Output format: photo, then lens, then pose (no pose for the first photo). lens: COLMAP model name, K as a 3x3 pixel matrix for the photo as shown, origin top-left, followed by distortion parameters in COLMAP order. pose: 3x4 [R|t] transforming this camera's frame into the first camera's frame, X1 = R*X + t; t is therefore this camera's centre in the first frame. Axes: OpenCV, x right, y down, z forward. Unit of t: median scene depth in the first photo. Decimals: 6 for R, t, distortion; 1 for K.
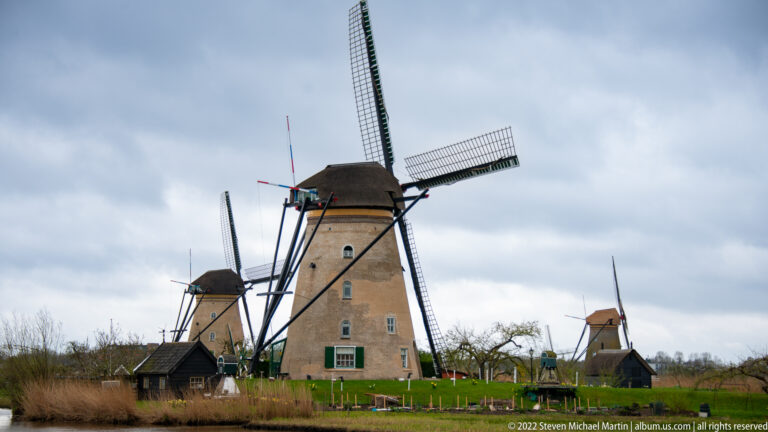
lens RADIAL K [[1876.7, 0, 383.2], [0, 1876.7, 223.0], [0, 0, 1]] dist [0.750402, 0.000000]
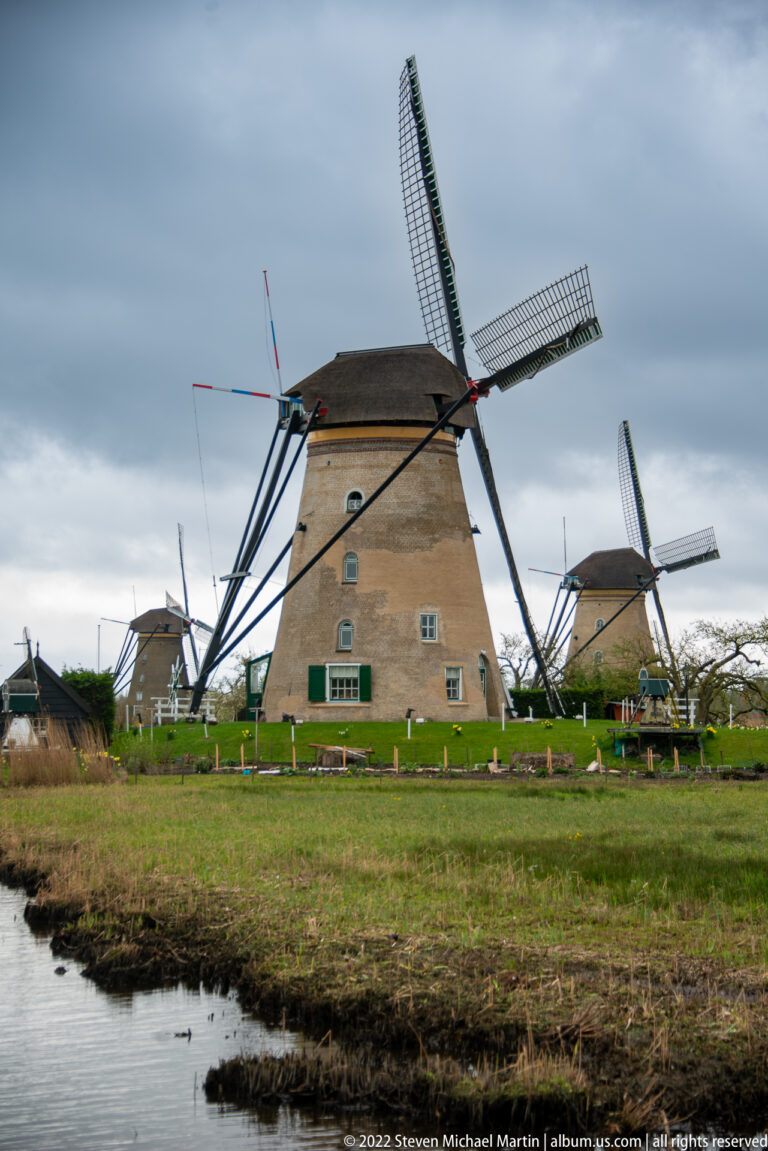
lens RADIAL K [[2938.9, 0, 385.1], [0, 2938.9, 567.1], [0, 0, 1]] dist [0.820720, 0.000000]
pose [[0.958870, -0.022700, -0.282936, 0.246430], [0.030034, 0.999315, 0.021610, 0.016169], [0.282252, -0.029219, 0.958895, 0.135213]]
